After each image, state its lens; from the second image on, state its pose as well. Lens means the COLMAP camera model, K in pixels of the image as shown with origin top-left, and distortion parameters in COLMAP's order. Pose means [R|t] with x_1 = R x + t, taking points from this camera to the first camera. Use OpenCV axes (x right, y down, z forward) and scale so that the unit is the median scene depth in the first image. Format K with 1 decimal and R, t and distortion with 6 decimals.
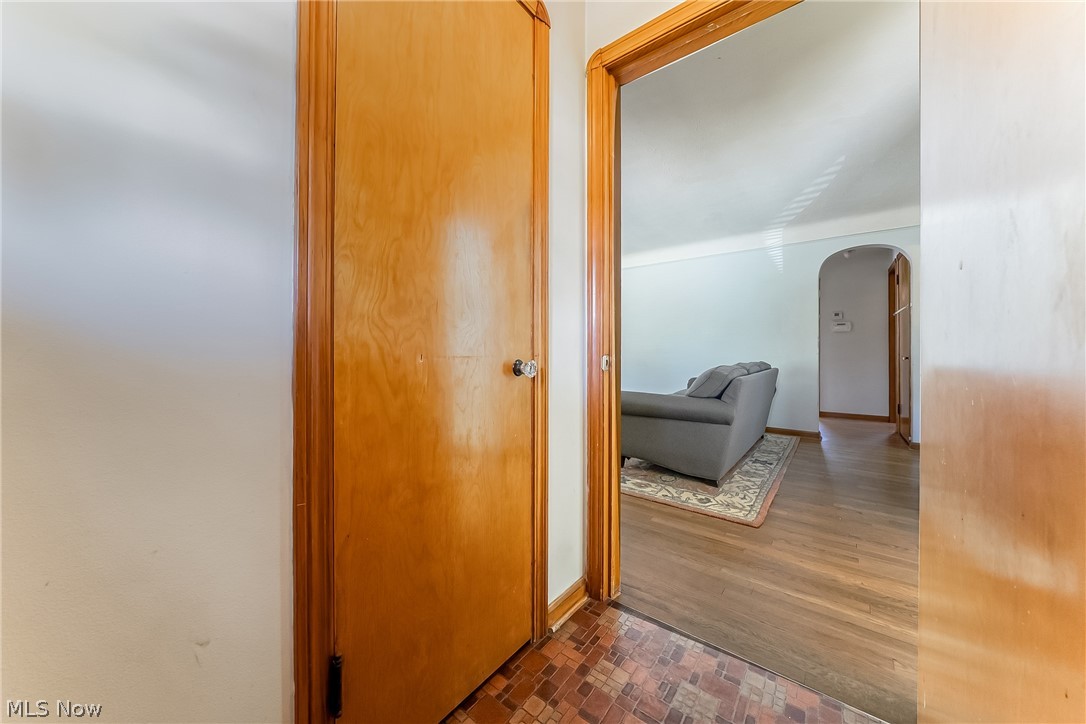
lens RADIAL K [[379.4, 0, 539.7], [0, 379.4, 351.6], [0, 0, 1]] dist [-0.015916, 0.000655]
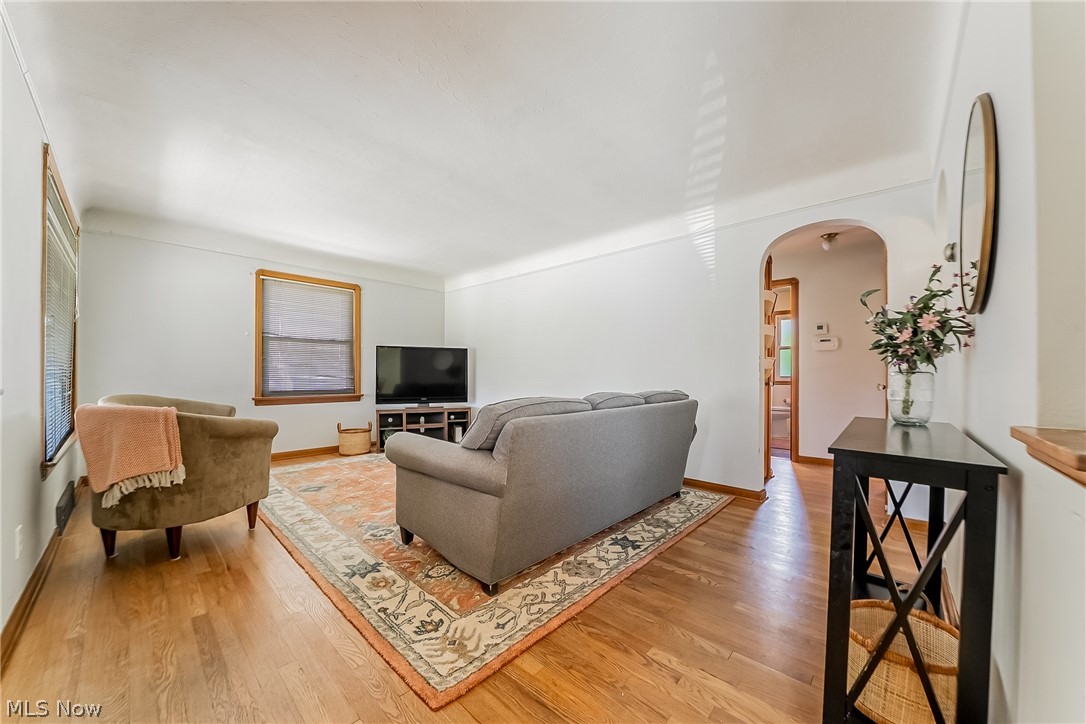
lens RADIAL K [[379.4, 0, 549.8], [0, 379.4, 378.5], [0, 0, 1]] dist [-0.015916, 0.000655]
pose [[0.995167, 0.006674, -0.097971, 0.609624], [-0.004710, 0.999784, 0.020262, -0.018933], [0.098085, -0.019703, 0.994983, 0.371633]]
